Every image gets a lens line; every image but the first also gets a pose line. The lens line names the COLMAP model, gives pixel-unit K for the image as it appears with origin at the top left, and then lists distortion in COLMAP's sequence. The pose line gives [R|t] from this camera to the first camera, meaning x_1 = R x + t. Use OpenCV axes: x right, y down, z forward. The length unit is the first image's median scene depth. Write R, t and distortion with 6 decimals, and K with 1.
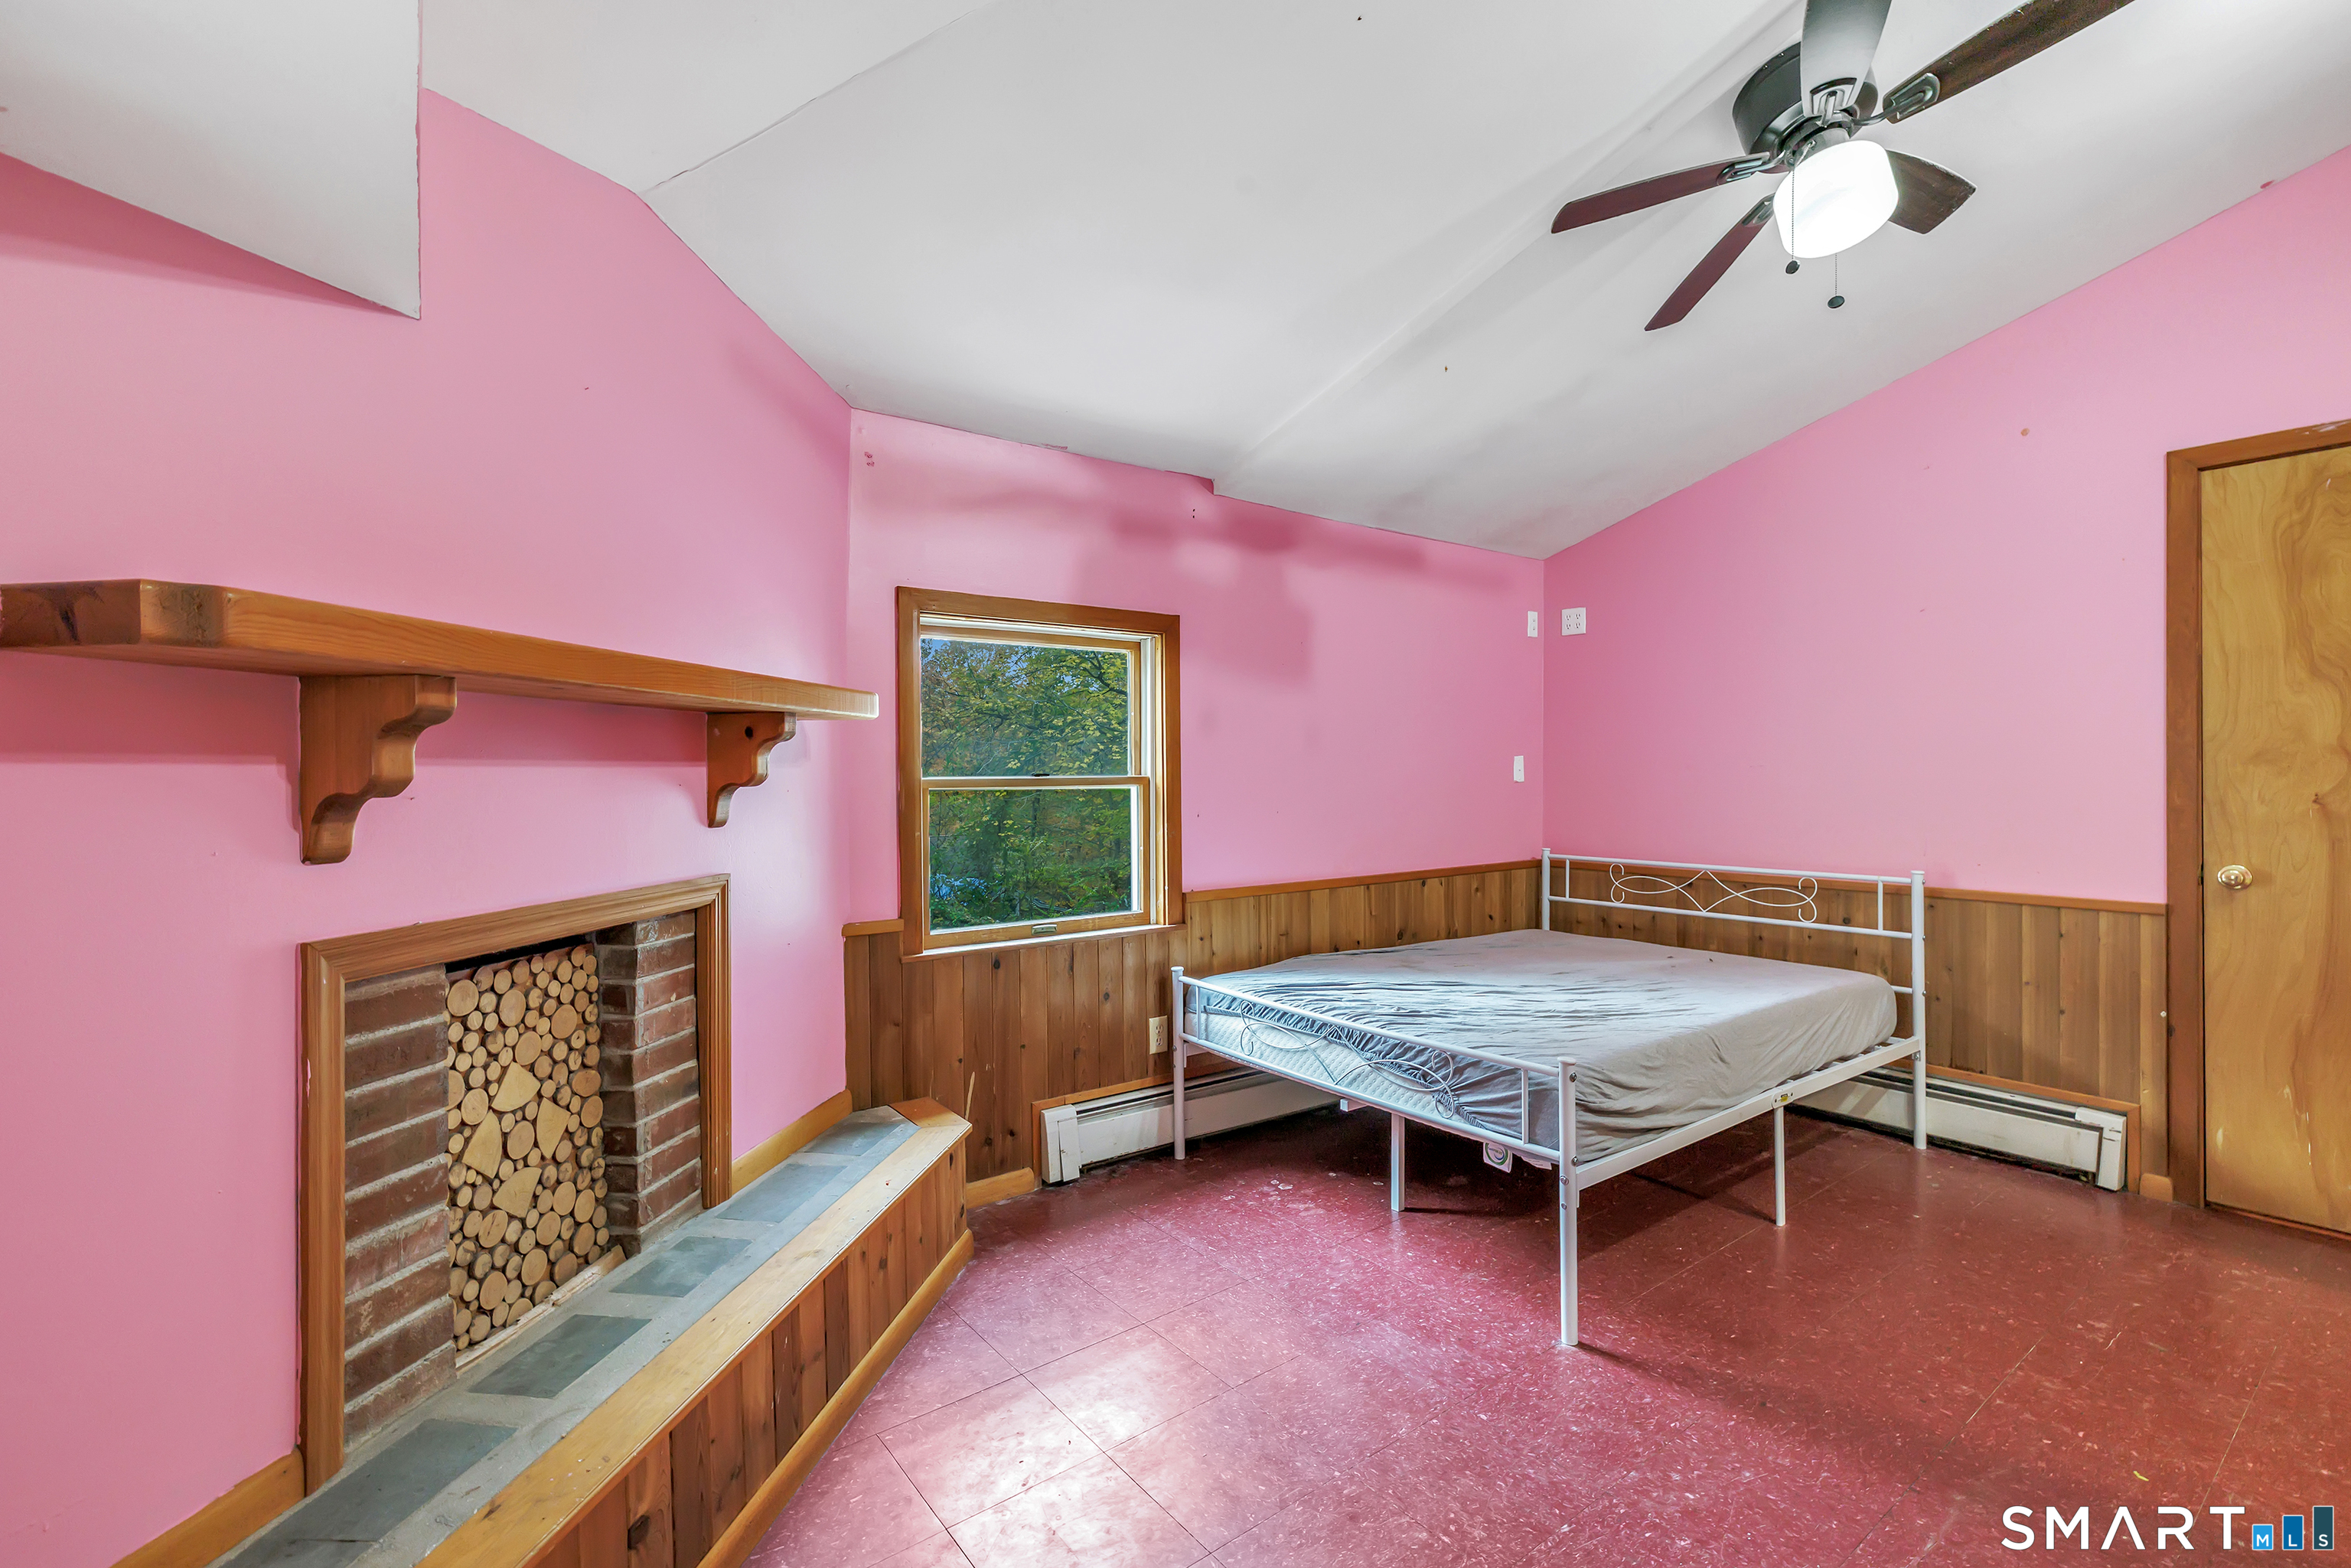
lens RADIAL K [[1063.2, 0, 1176.2], [0, 1063.2, 763.9], [0, 0, 1]] dist [-0.004233, -0.000365]
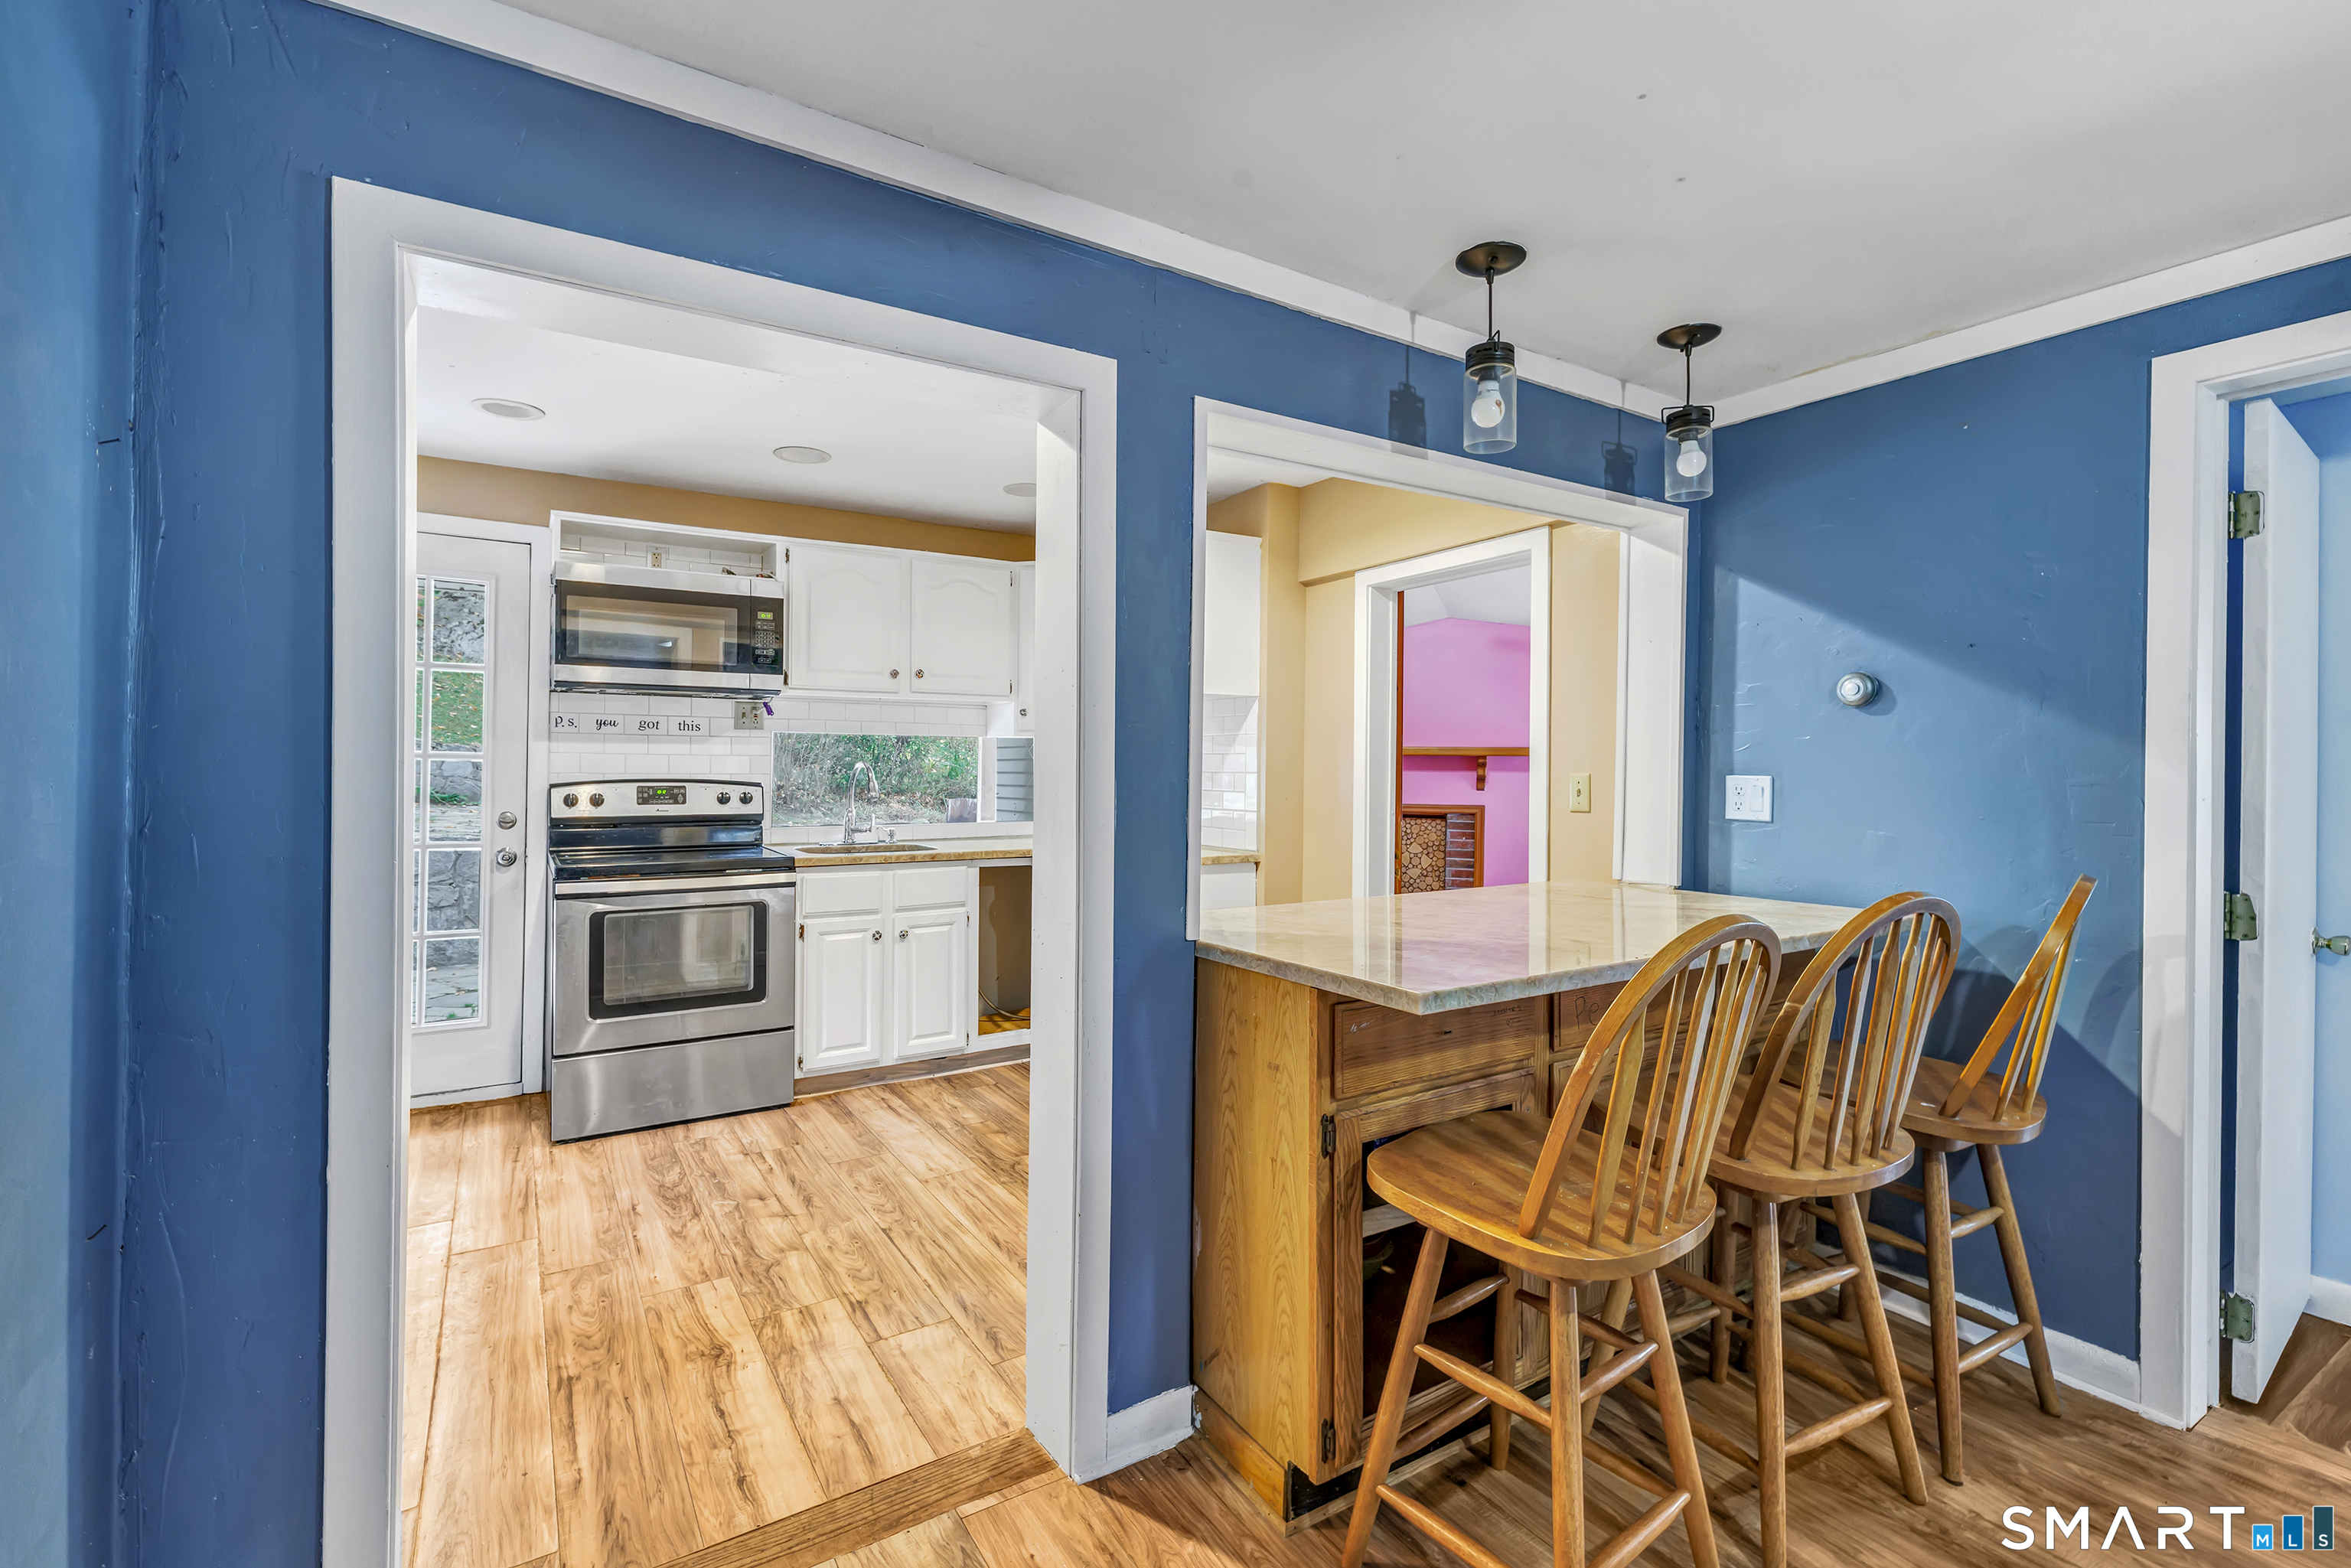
lens RADIAL K [[1063.2, 0, 1169.4], [0, 1063.2, 768.0], [0, 0, 1]] dist [-0.004233, -0.000365]
pose [[-0.096437, 0.002839, -0.995335, 3.019336], [-0.016210, 0.999859, 0.004422, -0.007231], [0.995207, 0.016560, -0.096377, 0.373833]]
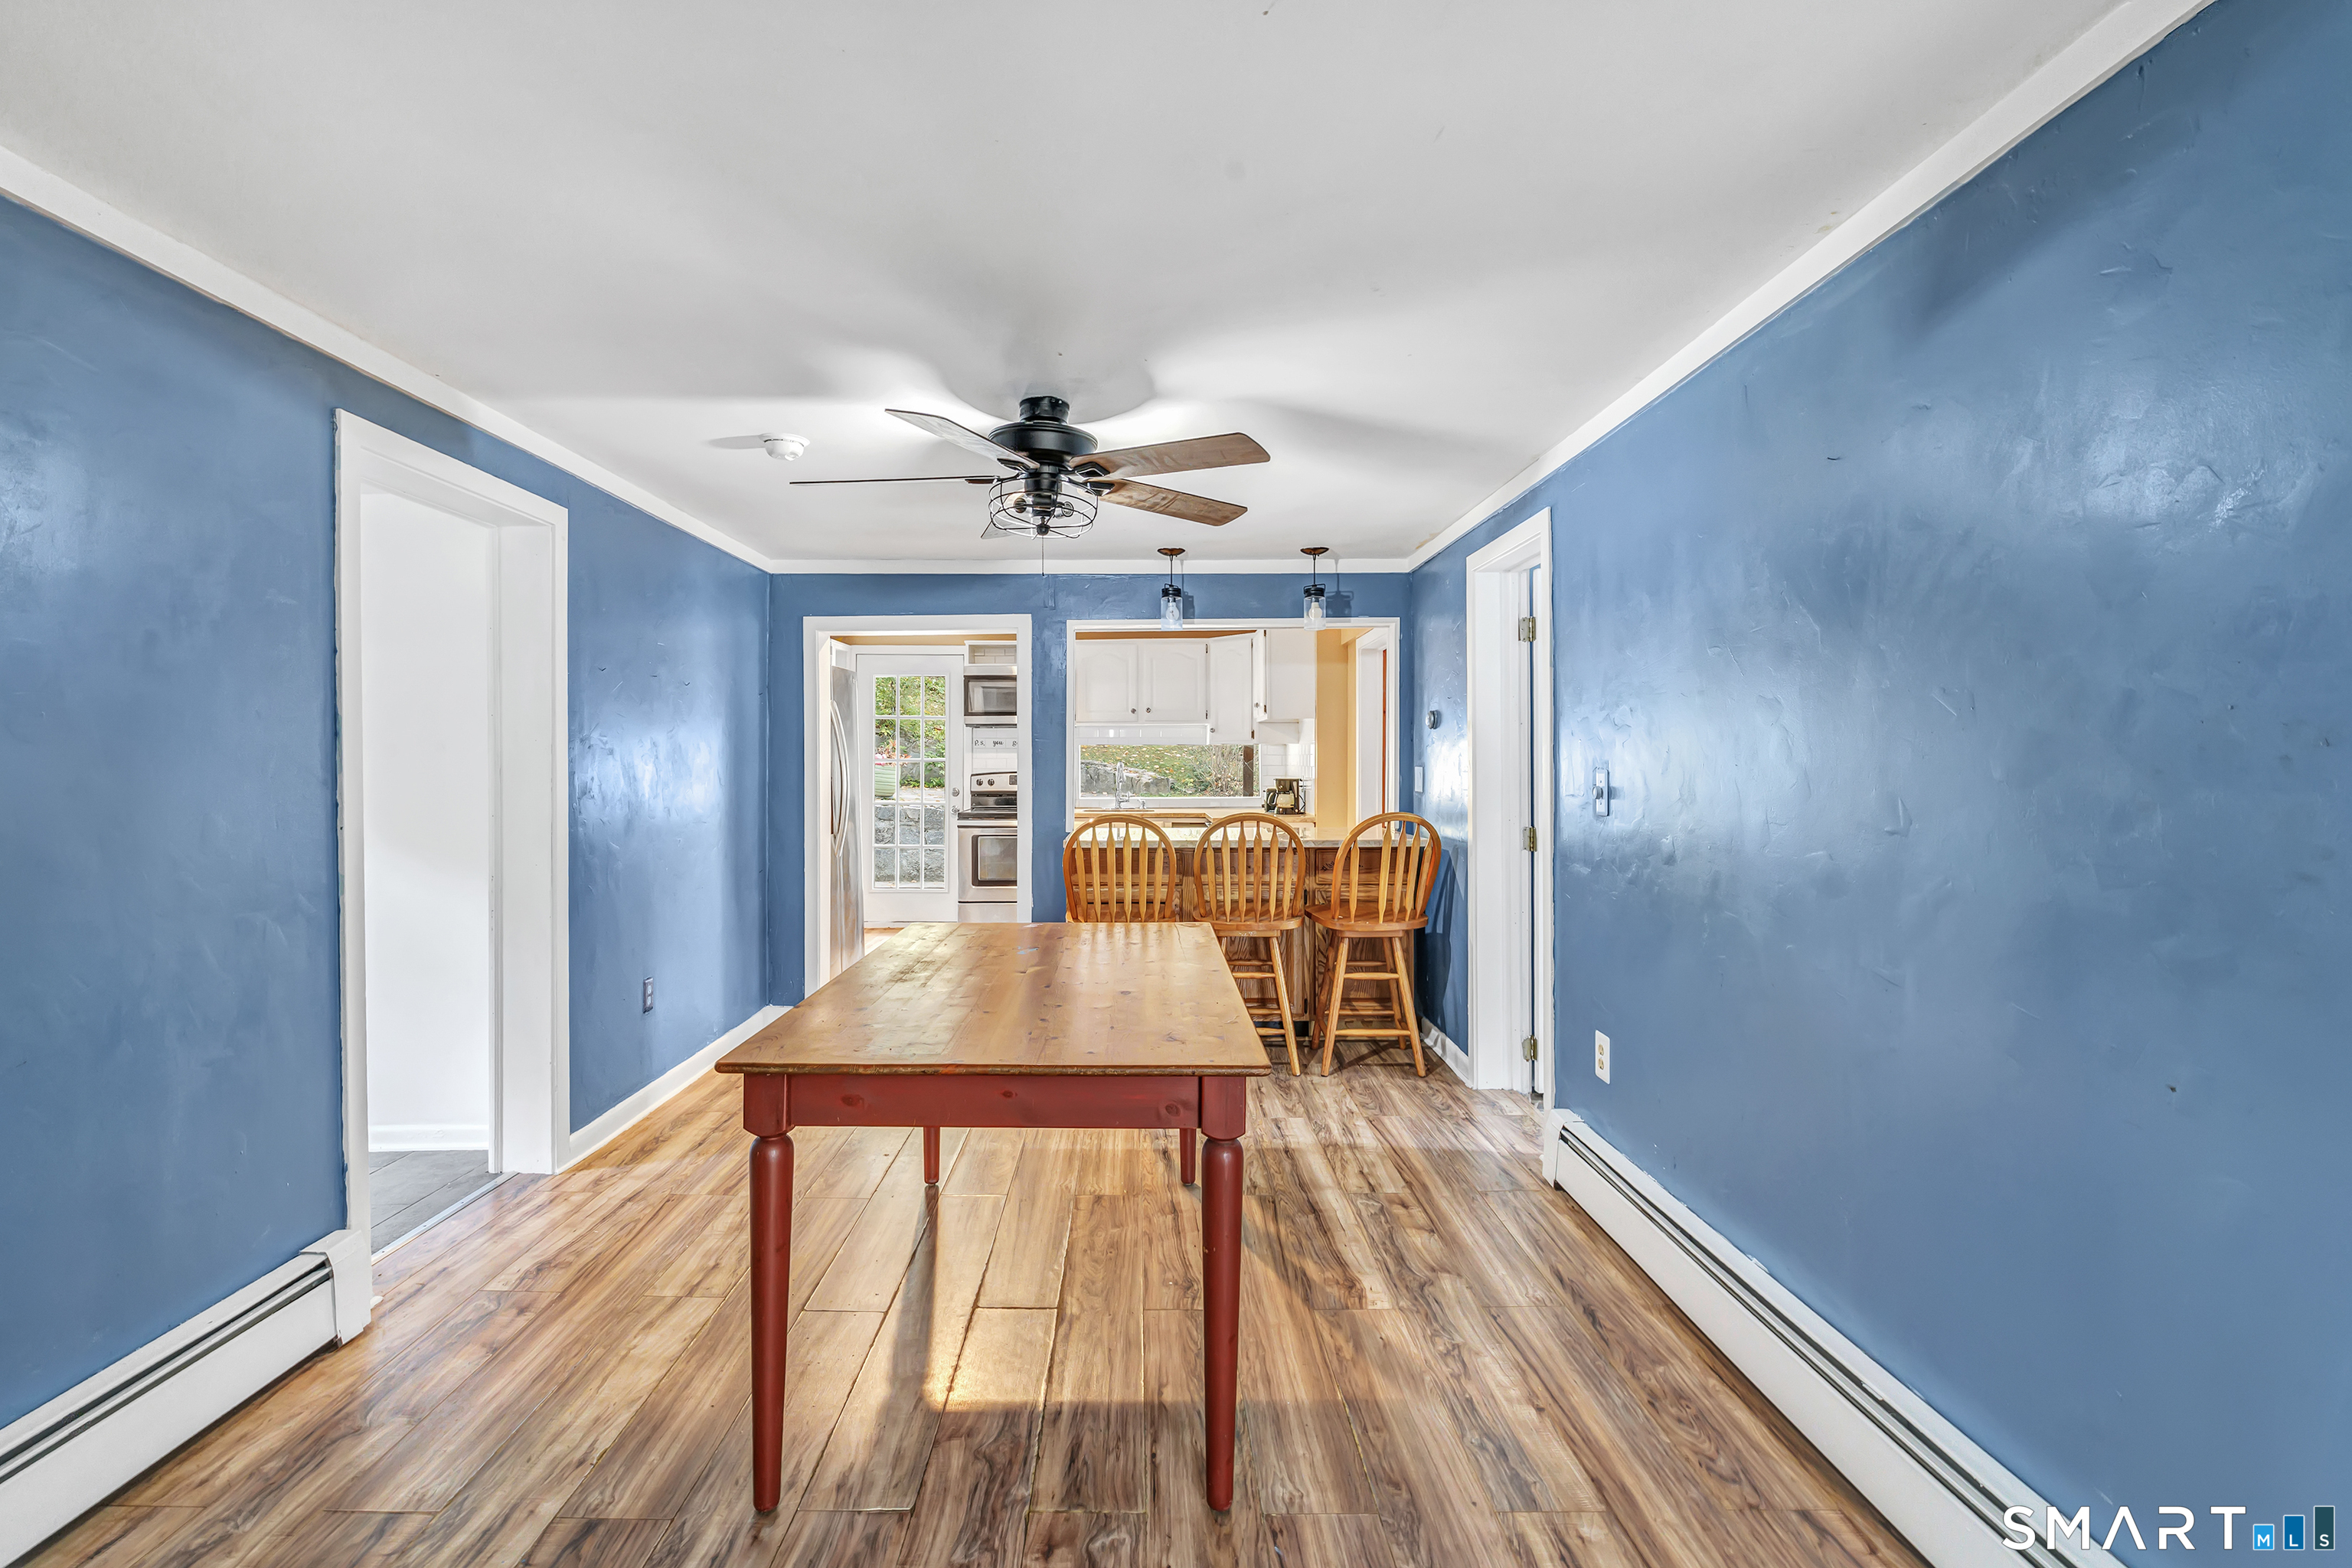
lens RADIAL K [[1063.7, 0, 1164.1], [0, 1063.7, 767.4], [0, 0, 1]] dist [-0.004233, -0.000365]
pose [[-0.596510, 0.016049, -0.802445, 3.857111], [0.002074, 0.999828, 0.018455, -0.044753], [0.802603, 0.009345, -0.596441, 1.869076]]
